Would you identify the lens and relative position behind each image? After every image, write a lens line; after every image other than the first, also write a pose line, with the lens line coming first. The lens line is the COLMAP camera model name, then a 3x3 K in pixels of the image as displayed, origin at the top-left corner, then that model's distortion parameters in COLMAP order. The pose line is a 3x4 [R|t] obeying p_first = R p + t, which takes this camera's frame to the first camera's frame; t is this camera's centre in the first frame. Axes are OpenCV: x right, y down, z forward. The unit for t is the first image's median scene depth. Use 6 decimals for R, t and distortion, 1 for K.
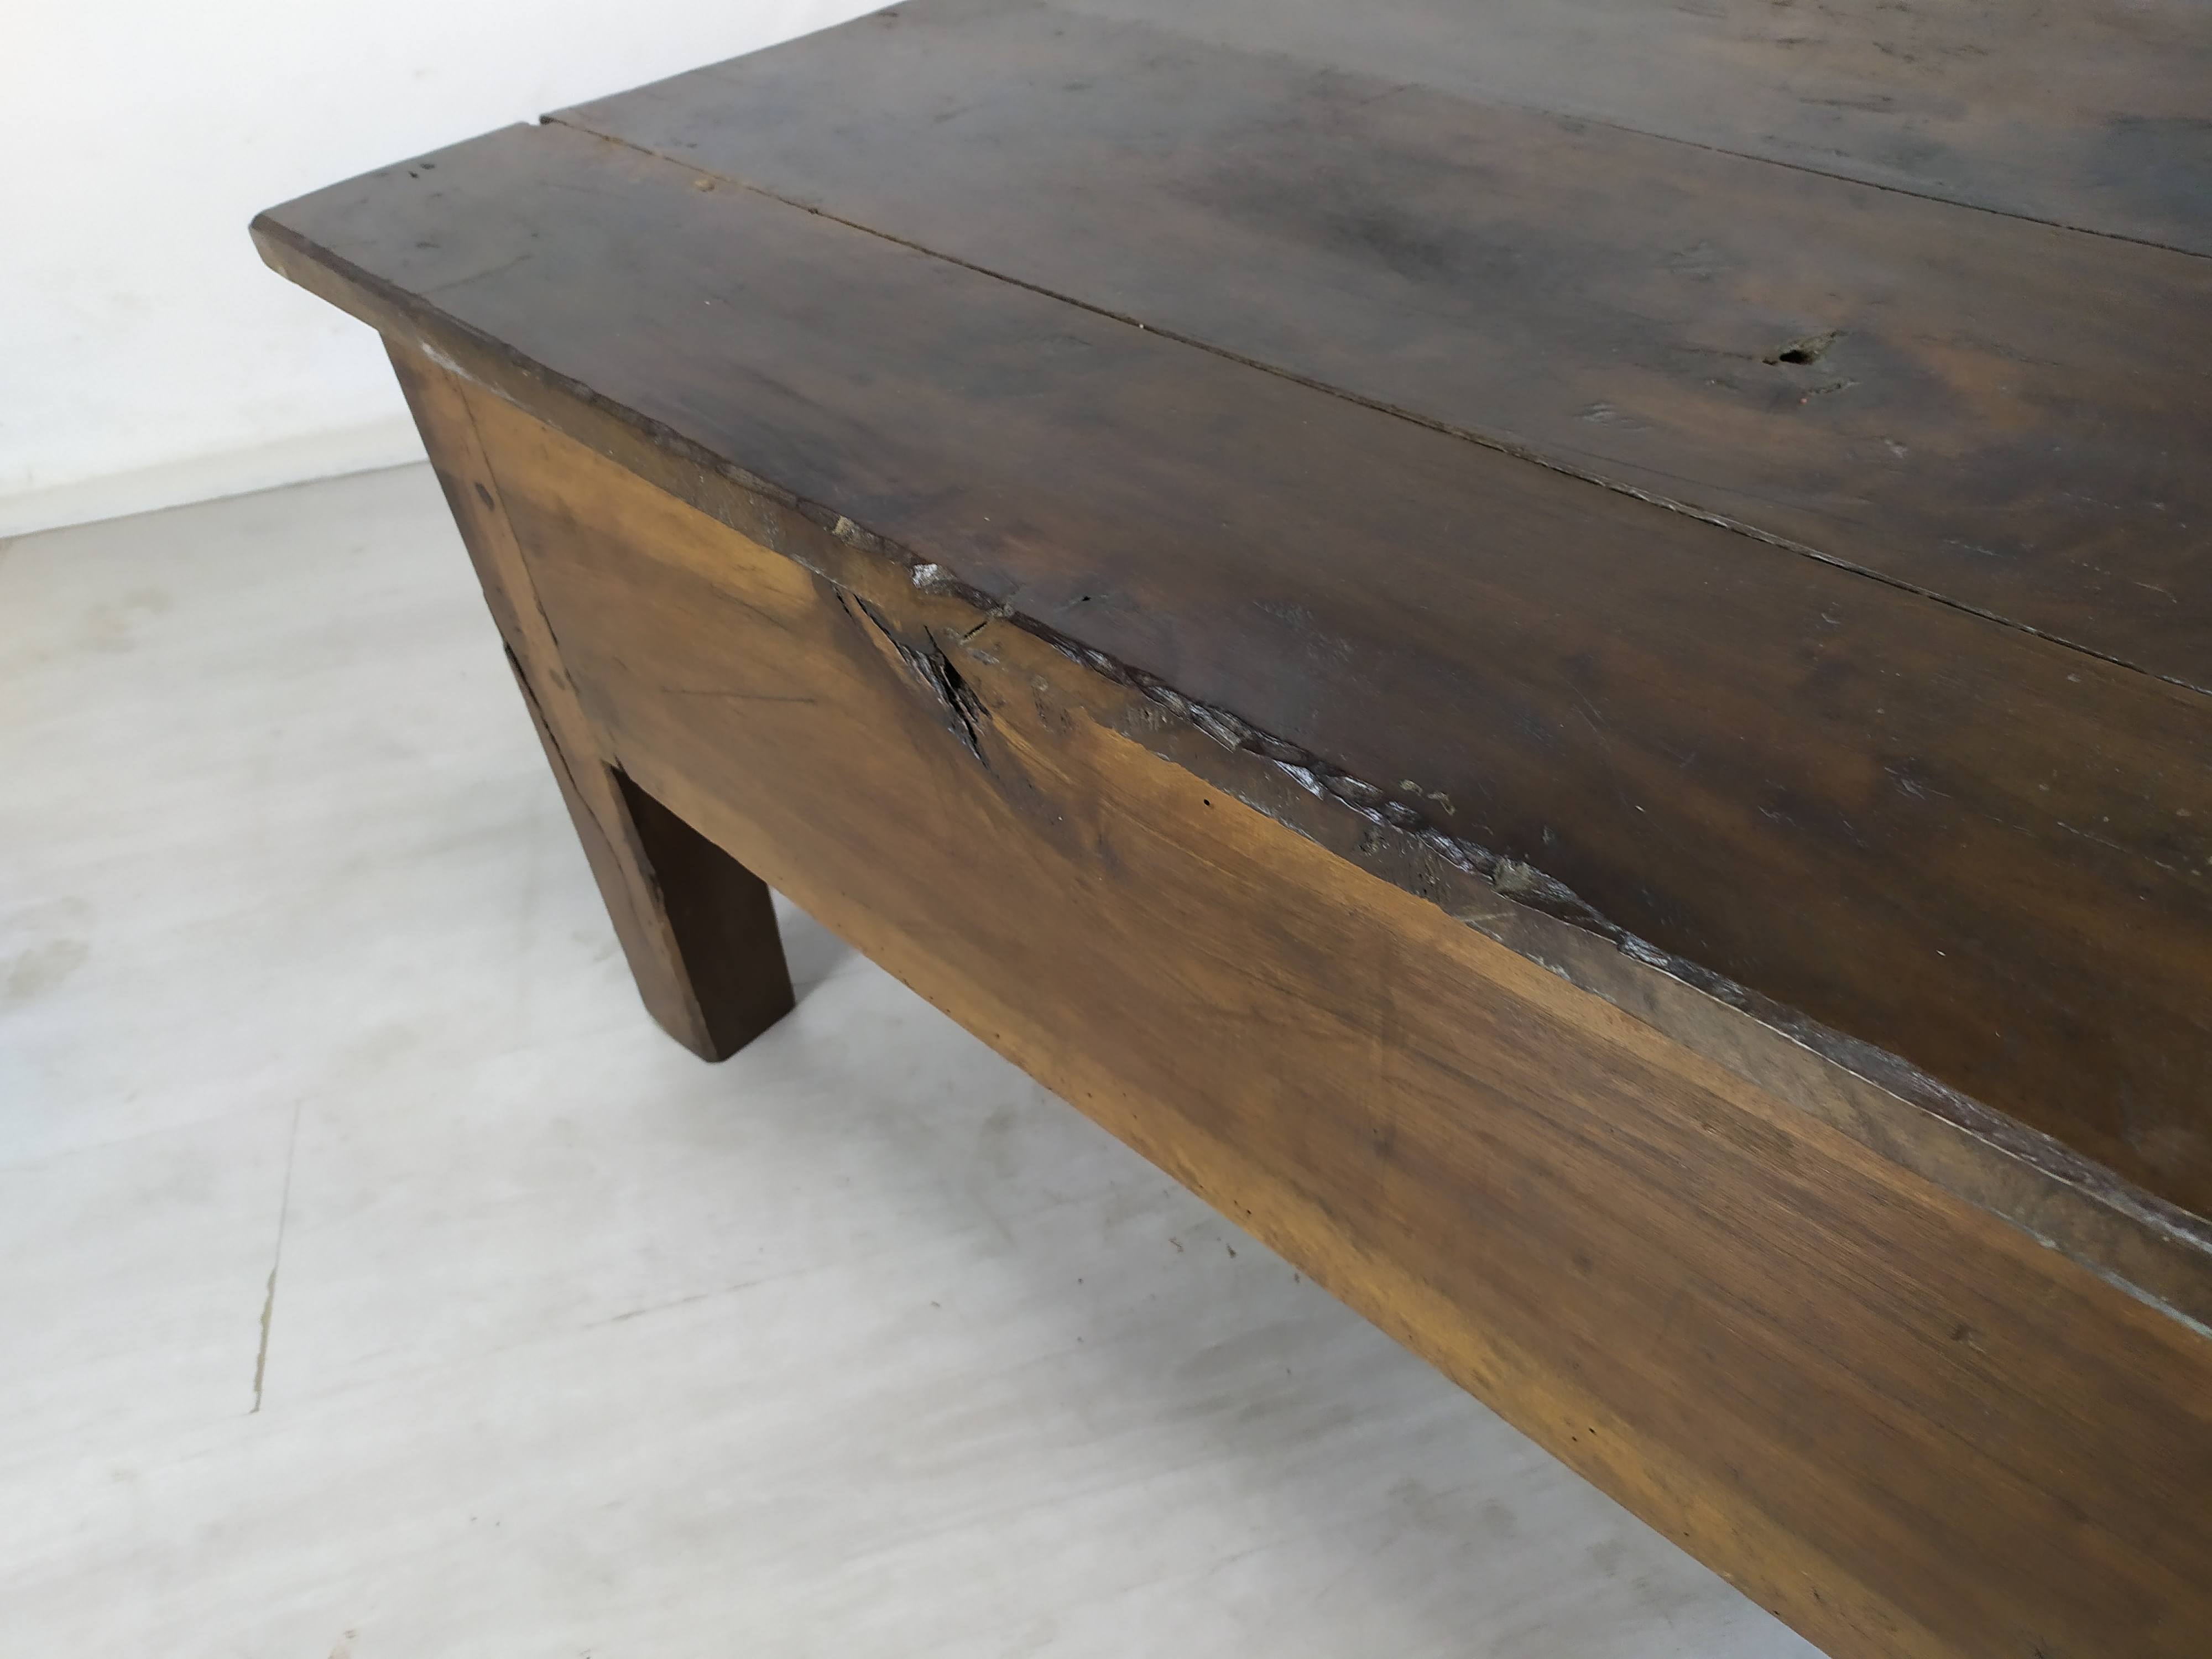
lens RADIAL K [[1678.5, 0, 1109.8], [0, 1678.5, 870.1], [0, 0, 1]] dist [0.059127, -0.074168]
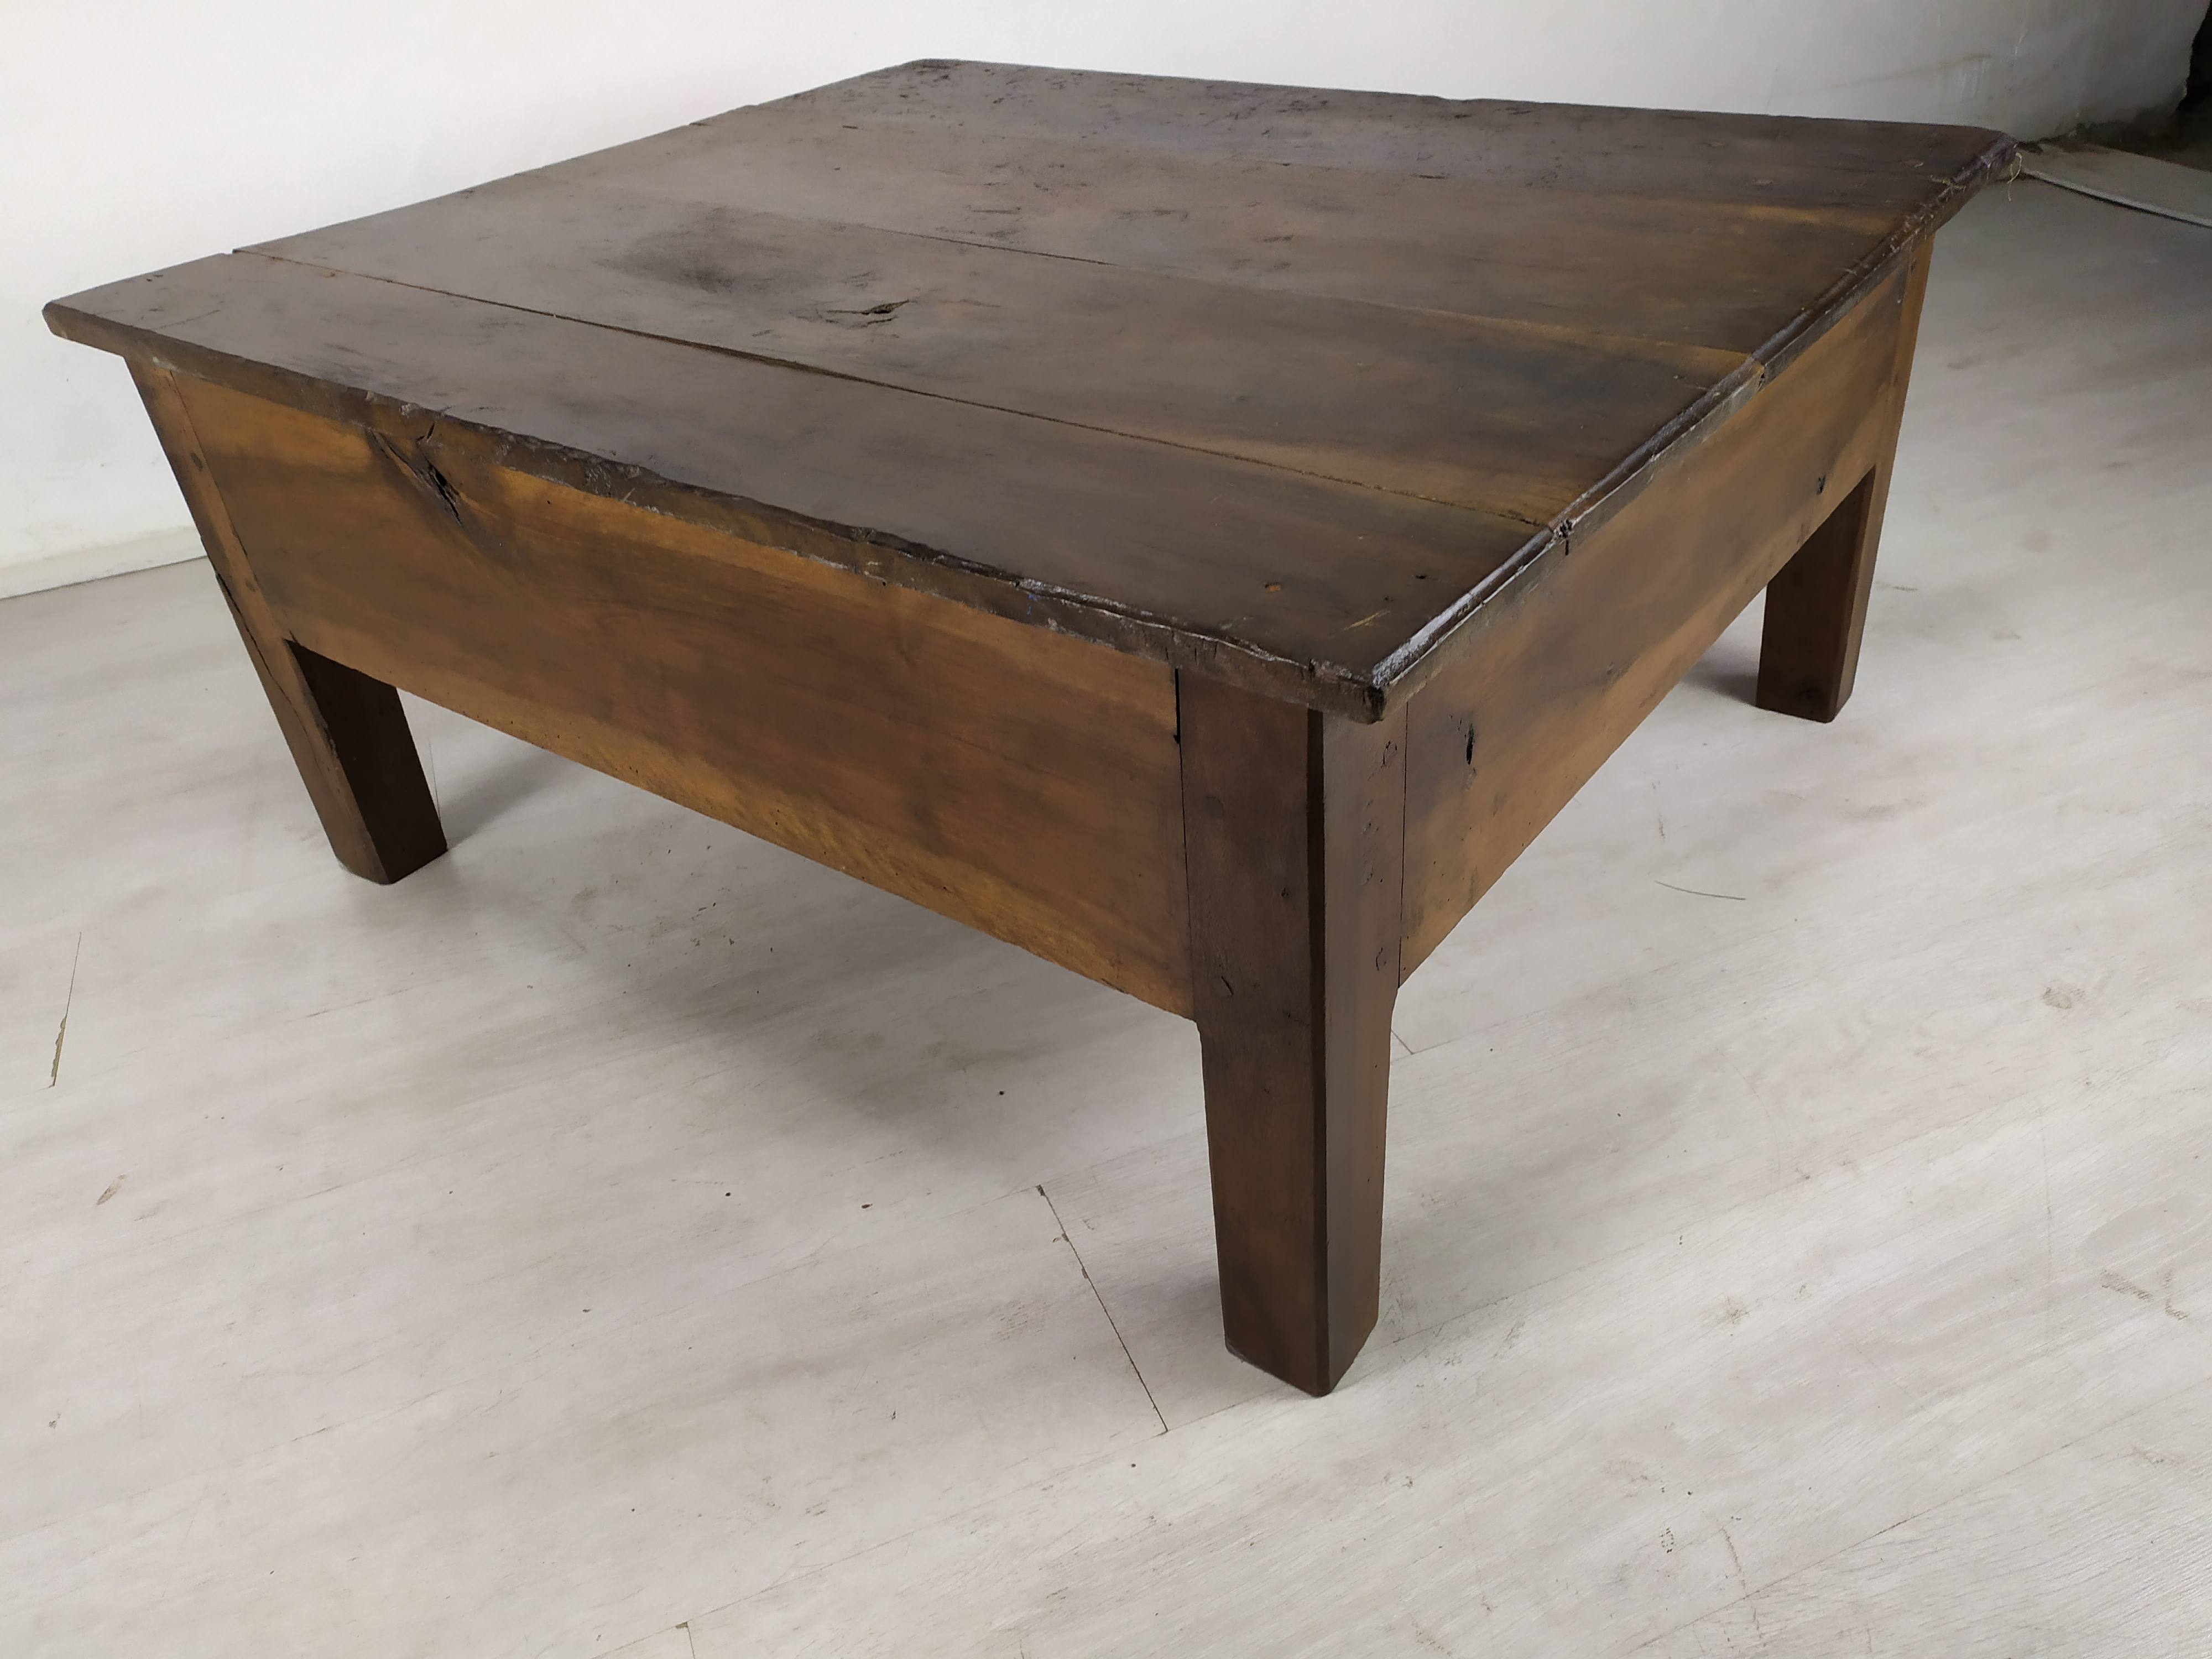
lens RADIAL K [[1678.5, 0, 1127.6], [0, 1678.5, 870.6], [0, 0, 1]] dist [0.059127, -0.074168]
pose [[0.990650, -0.075016, 0.113948, 0.290908], [0.089190, 0.988156, -0.124868, 0.432166], [-0.103232, 0.133863, 0.985608, -0.625866]]
